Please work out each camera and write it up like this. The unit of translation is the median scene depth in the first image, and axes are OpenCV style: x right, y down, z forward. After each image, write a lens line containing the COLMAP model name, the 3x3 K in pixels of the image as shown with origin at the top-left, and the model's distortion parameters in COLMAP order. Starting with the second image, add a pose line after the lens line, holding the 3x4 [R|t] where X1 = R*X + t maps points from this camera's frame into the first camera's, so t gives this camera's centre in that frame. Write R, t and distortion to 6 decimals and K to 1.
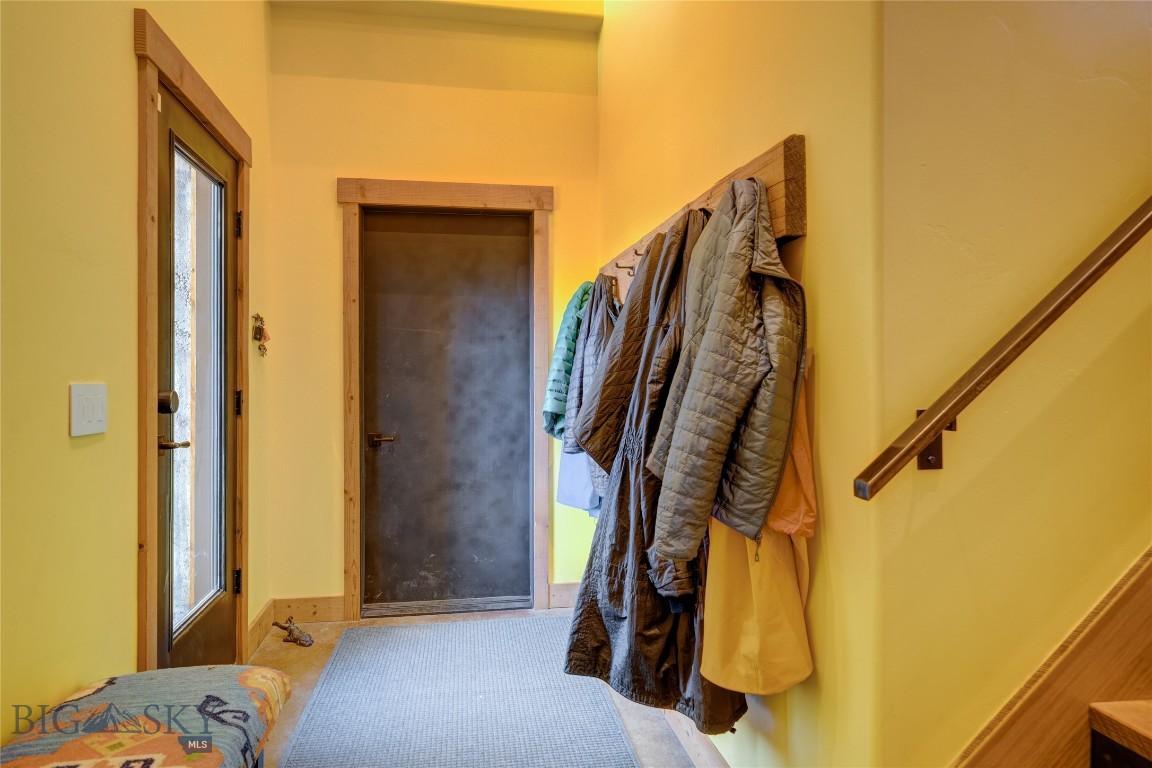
lens RADIAL K [[725.9, 0, 576.0], [0, 725.9, 384.0], [0, 0, 1]] dist [0.000833, 0.000078]
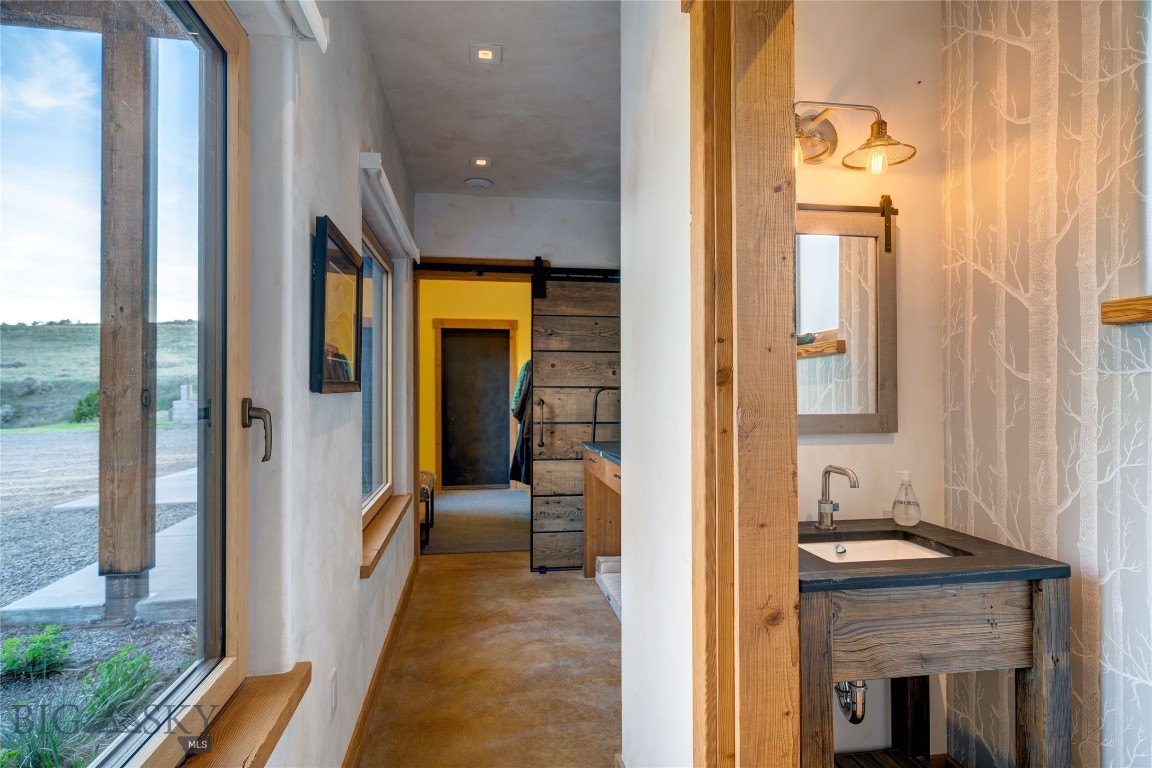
lens RADIAL K [[602.6, 0, 576.0], [0, 602.6, 384.0], [0, 0, 1]] dist [0.000432, -0.000008]
pose [[0.999978, -0.002276, -0.006271, 0.181422], [0.002177, 0.999874, -0.015745, -0.016362], [0.006306, 0.015731, 0.999856, -1.072370]]
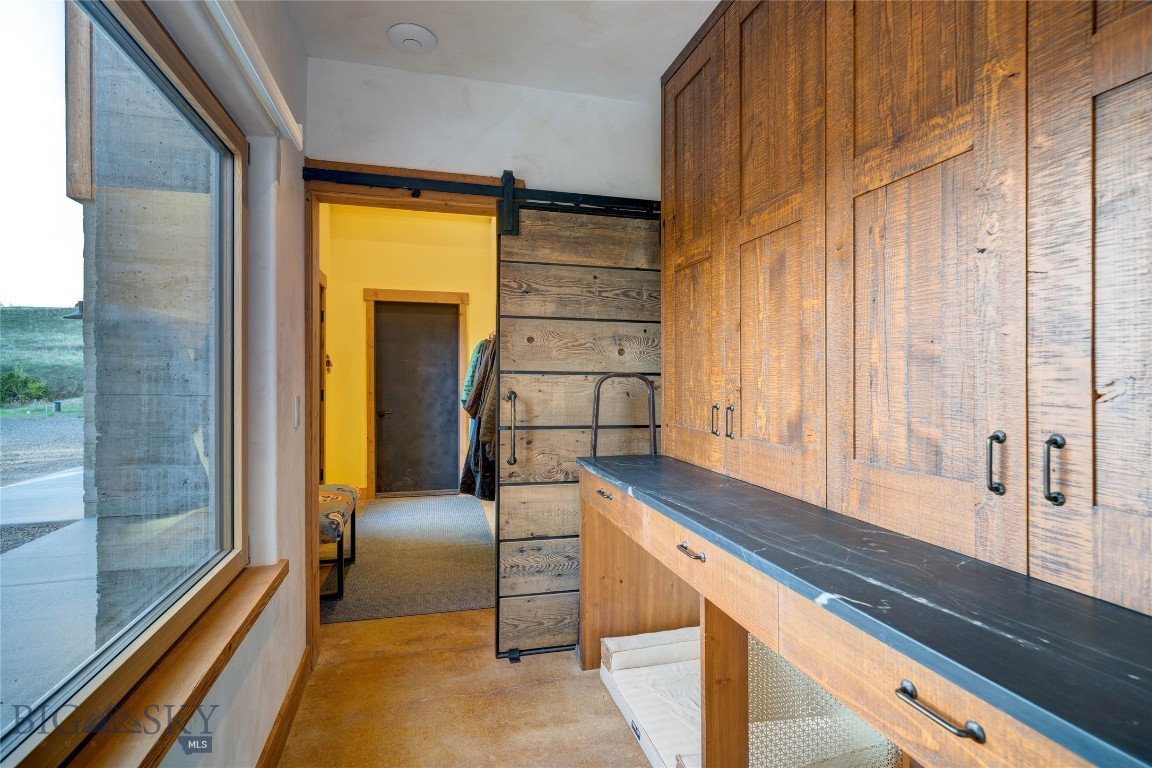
lens RADIAL K [[564.3, 0, 576.0], [0, 564.3, 384.0], [0, 0, 1]] dist [-0.001469, -0.000151]
pose [[0.995686, 0.001121, 0.092776, 0.124243], [-0.001730, 0.999977, 0.006482, -0.018996], [-0.092767, -0.006615, 0.995666, -0.646098]]
